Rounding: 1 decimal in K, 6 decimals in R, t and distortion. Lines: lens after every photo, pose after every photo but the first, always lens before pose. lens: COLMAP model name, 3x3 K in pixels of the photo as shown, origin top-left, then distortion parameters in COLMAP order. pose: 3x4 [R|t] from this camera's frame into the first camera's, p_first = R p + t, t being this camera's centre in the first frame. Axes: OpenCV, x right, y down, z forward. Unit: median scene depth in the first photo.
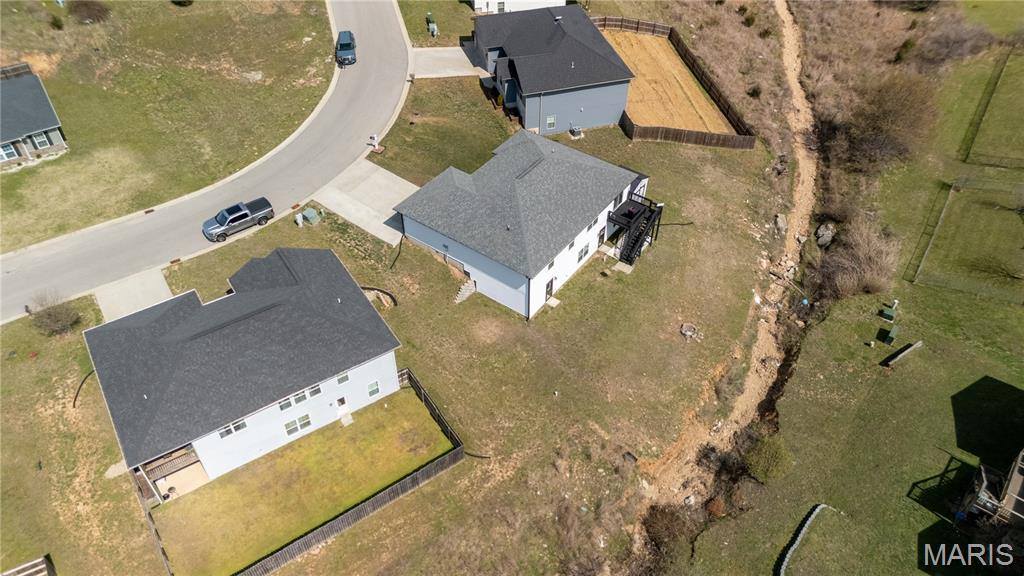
lens RADIAL K [[751.5, 0, 510.8], [0, 751.5, 292.2], [0, 0, 1]] dist [0.073927, -0.068466]
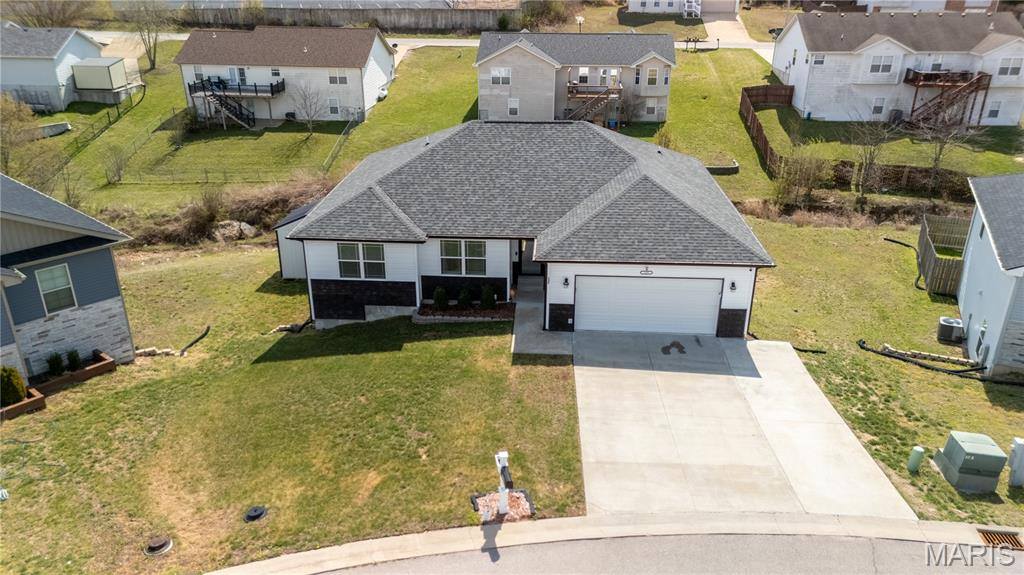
lens RADIAL K [[751.5, 0, 510.8], [0, 751.5, 291.7], [0, 0, 1]] dist [0.073927, -0.068466]
pose [[-0.539287, -0.338608, 0.771048, -0.340241], [0.589012, 0.502707, 0.632733, -0.375615], [-0.601859, 0.795381, -0.071659, 0.987915]]
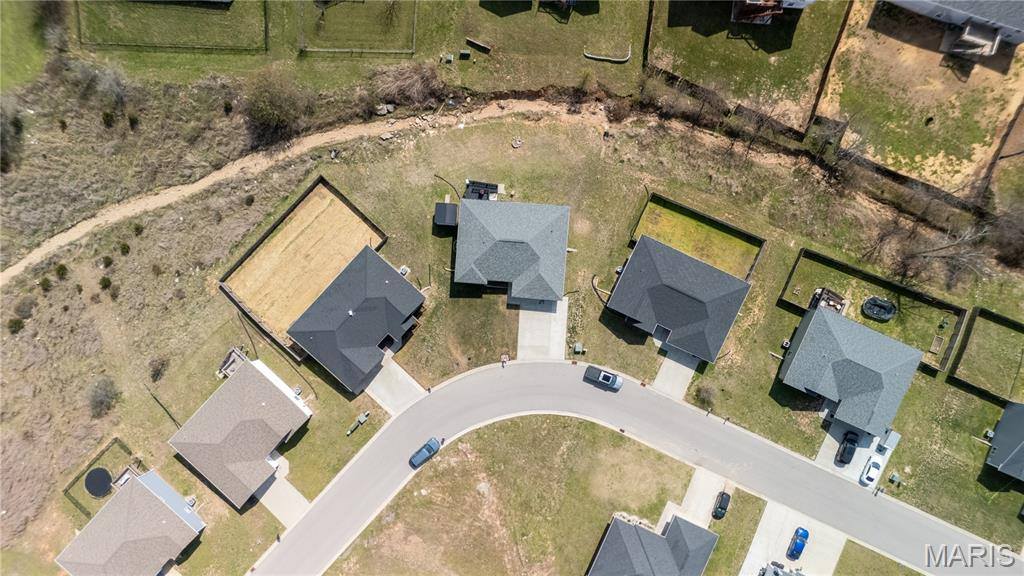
lens RADIAL K [[751.5, 0, 510.8], [0, 751.5, 292.2], [0, 0, 1]] dist [0.073927, -0.068466]
pose [[-0.527113, -0.849794, -0.001218, -0.064326], [0.603308, -0.375231, 0.703720, -1.268222], [-0.598474, 0.370205, 0.710476, -0.180170]]
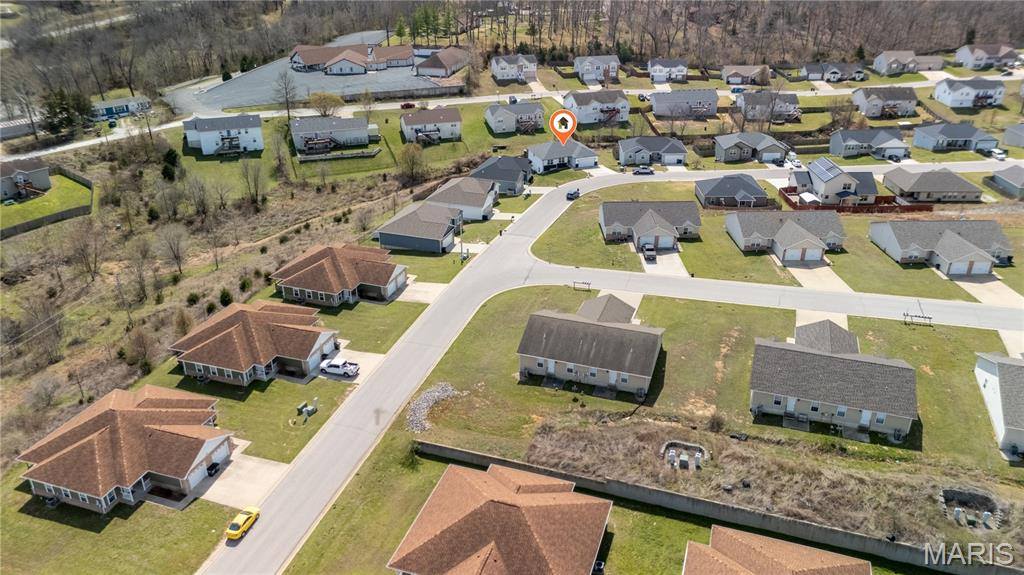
lens RADIAL K [[751.5, 0, 510.8], [0, 751.5, 291.7], [0, 0, 1]] dist [0.073927, -0.068466]
pose [[-0.827317, -0.255074, 0.500484, -1.444128], [0.394460, 0.370529, 0.840898, -2.486826], [-0.399935, 0.893110, -0.205928, 2.091677]]
